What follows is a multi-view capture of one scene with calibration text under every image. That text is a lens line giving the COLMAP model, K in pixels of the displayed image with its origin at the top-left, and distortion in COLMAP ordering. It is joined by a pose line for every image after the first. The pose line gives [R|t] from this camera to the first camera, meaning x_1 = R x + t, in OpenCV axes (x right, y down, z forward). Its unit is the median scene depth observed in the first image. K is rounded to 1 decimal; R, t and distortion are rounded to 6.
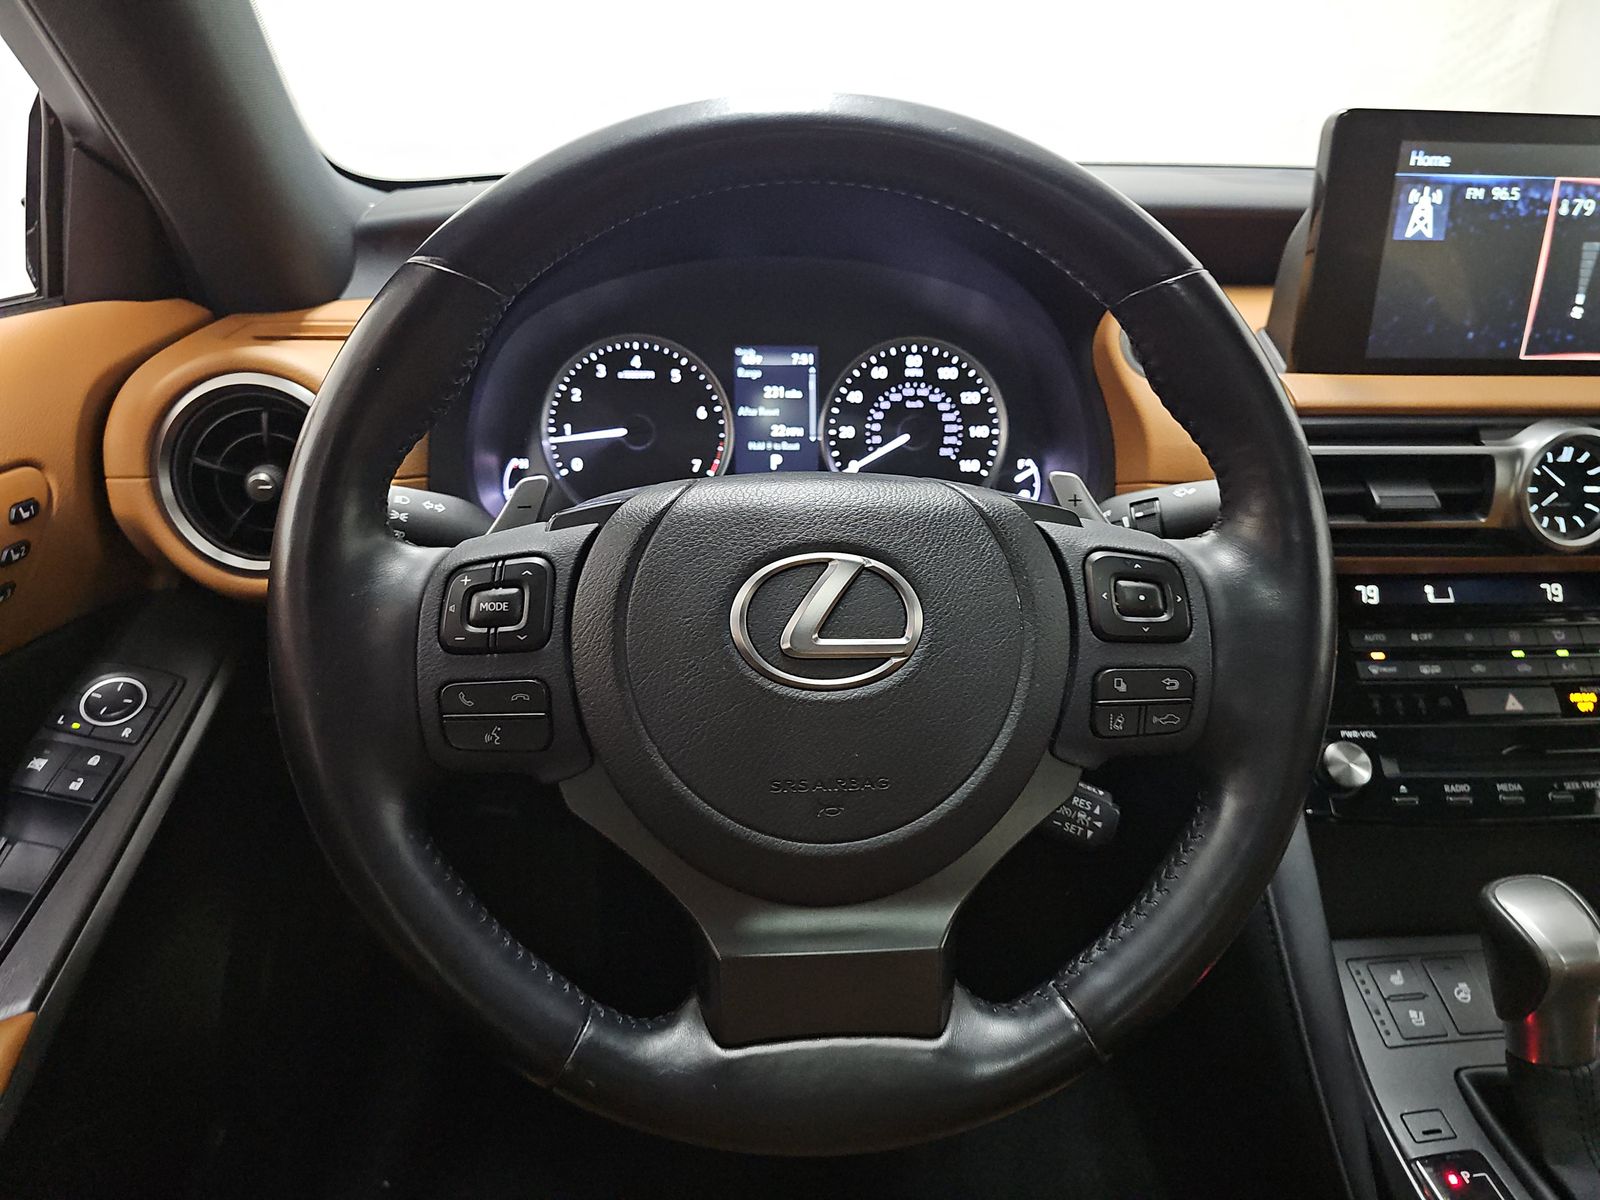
lens RADIAL K [[1075.6, 0, 811.8], [0, 1075.6, 571.4], [0, 0, 1]] dist [0.045954, -0.041484]
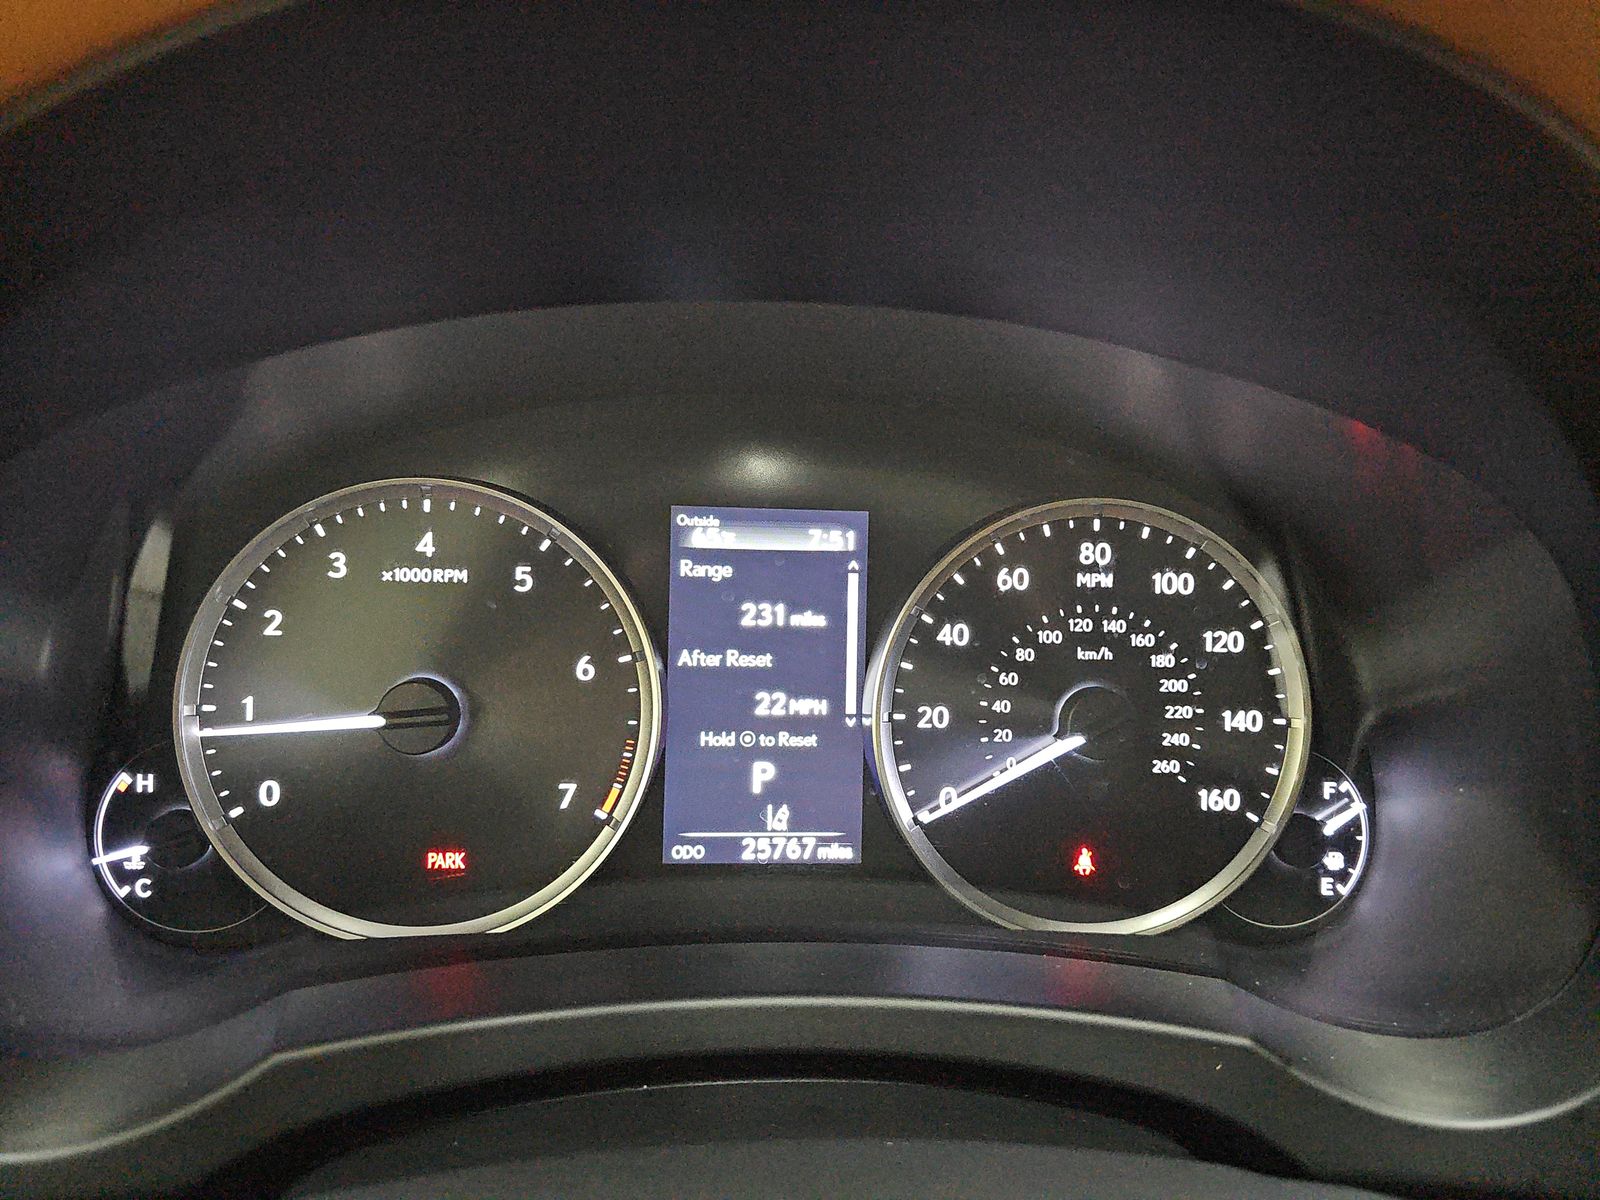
lens RADIAL K [[1075.6, 0, 802.1], [0, 1075.6, 599.4], [0, 0, 1]] dist [0.045954, -0.041484]
pose [[0.999616, 0.027008, 0.006260, -0.022434], [-0.026825, 0.999258, -0.027643, -0.162840], [-0.007002, 0.027464, 0.999598, 0.580218]]
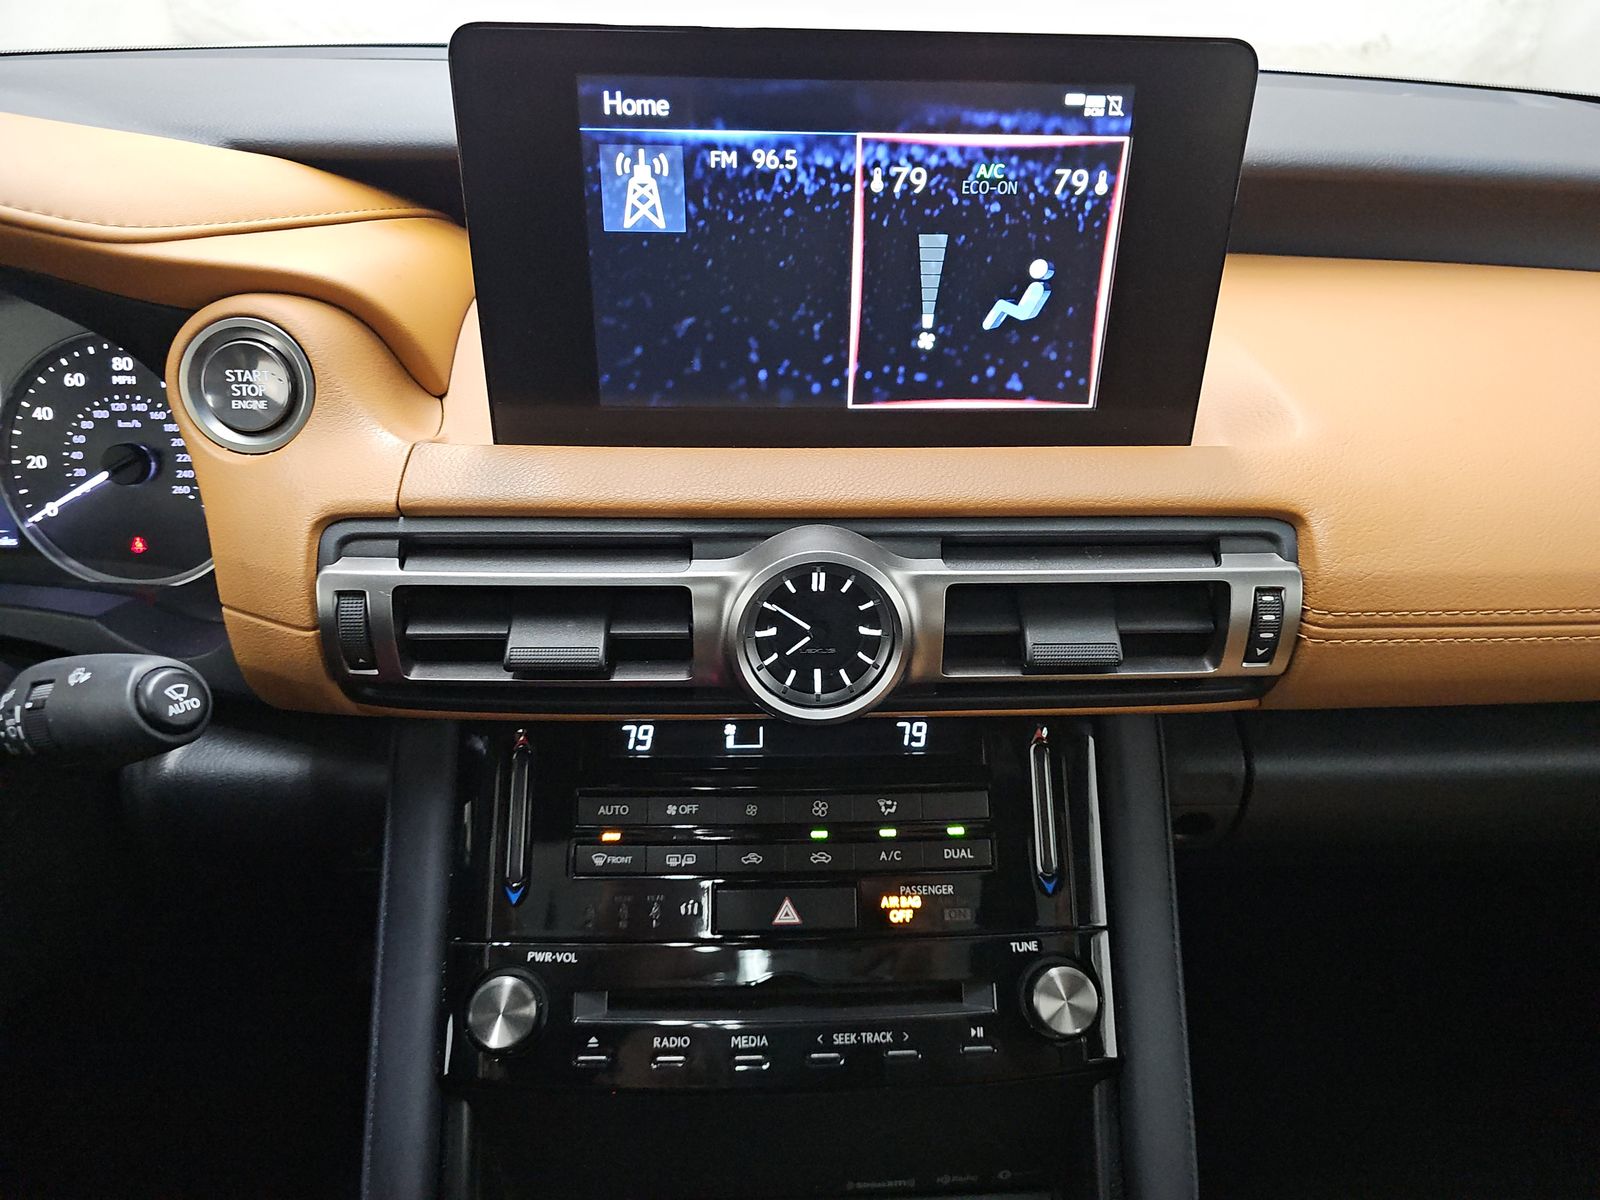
lens RADIAL K [[1075.6, 0, 757.6], [0, 1075.6, 575.8], [0, 0, 1]] dist [0.045954, -0.041484]
pose [[0.998964, 0.020237, -0.040748, 0.550121], [-0.014592, 0.990825, 0.134363, -0.159508], [0.043093, -0.133629, 0.990094, 0.285872]]
